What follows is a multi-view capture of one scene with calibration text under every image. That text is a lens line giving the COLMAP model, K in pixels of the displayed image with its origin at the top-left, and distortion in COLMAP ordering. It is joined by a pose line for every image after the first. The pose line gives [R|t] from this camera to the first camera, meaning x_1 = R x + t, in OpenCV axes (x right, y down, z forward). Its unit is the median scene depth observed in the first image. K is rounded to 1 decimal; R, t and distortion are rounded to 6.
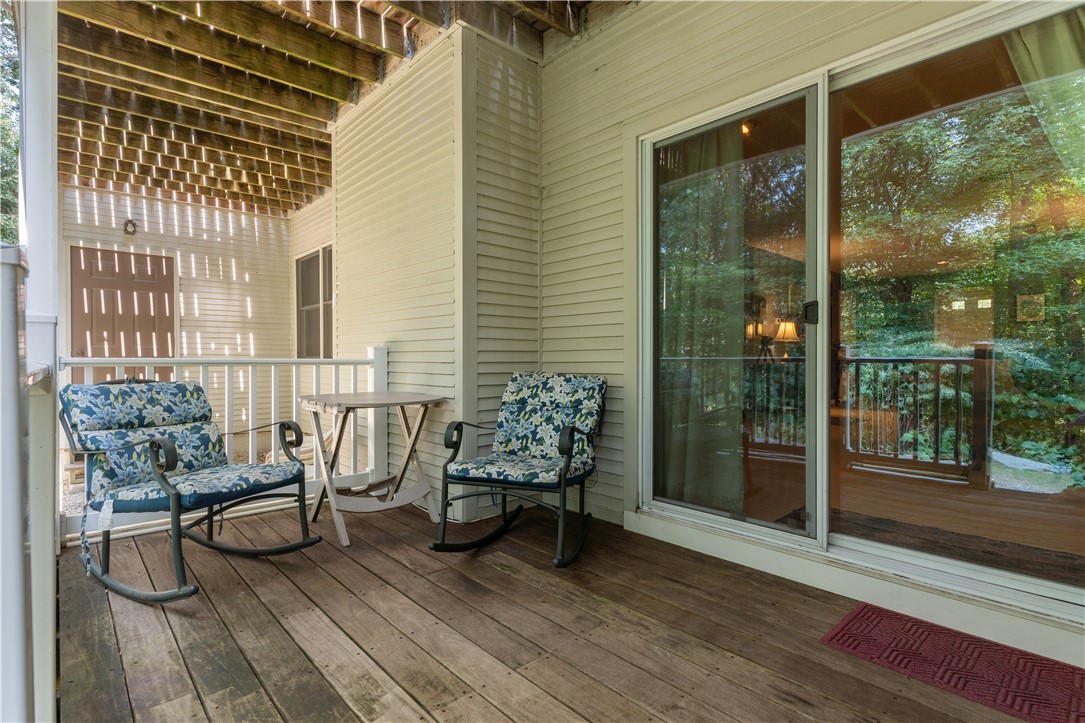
lens RADIAL K [[520.6, 0, 543.8], [0, 520.6, 361.3], [0, 0, 1]] dist [0.002483, -0.000201]
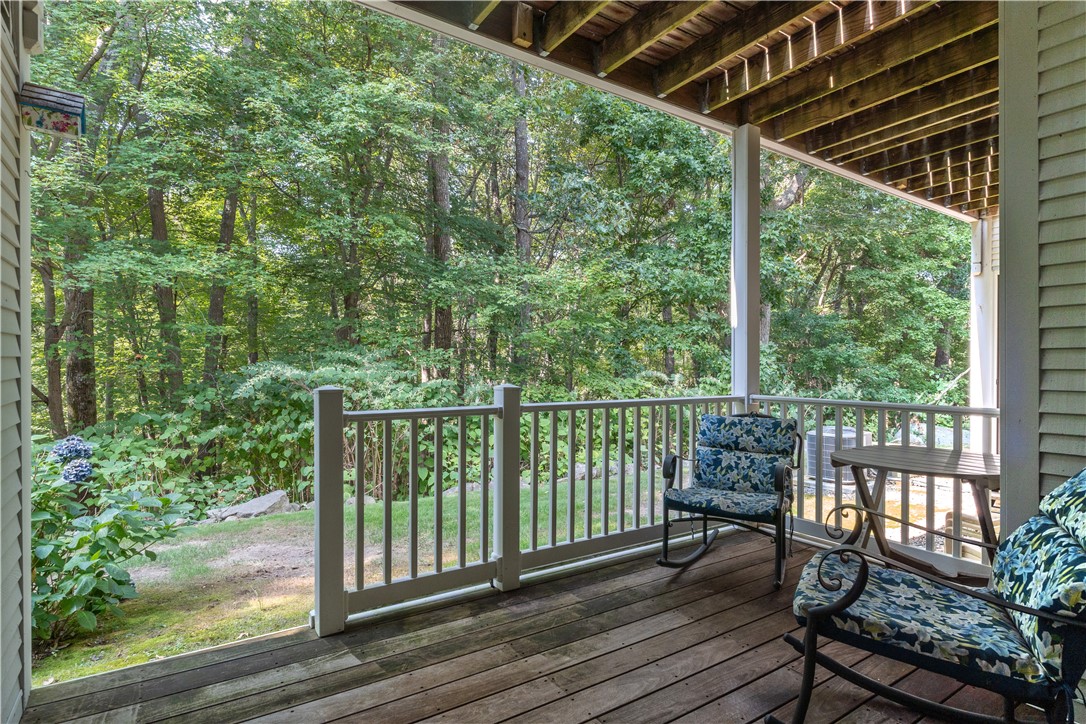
lens RADIAL K [[567.1, 0, 545.6], [0, 567.1, 365.5], [0, 0, 1]] dist [-0.000445, 0.000002]
pose [[-0.158389, -0.000607, -0.987377, 0.780183], [-0.010108, 0.999948, 0.001007, -0.092016], [0.987325, 0.010140, -0.158387, 0.757962]]
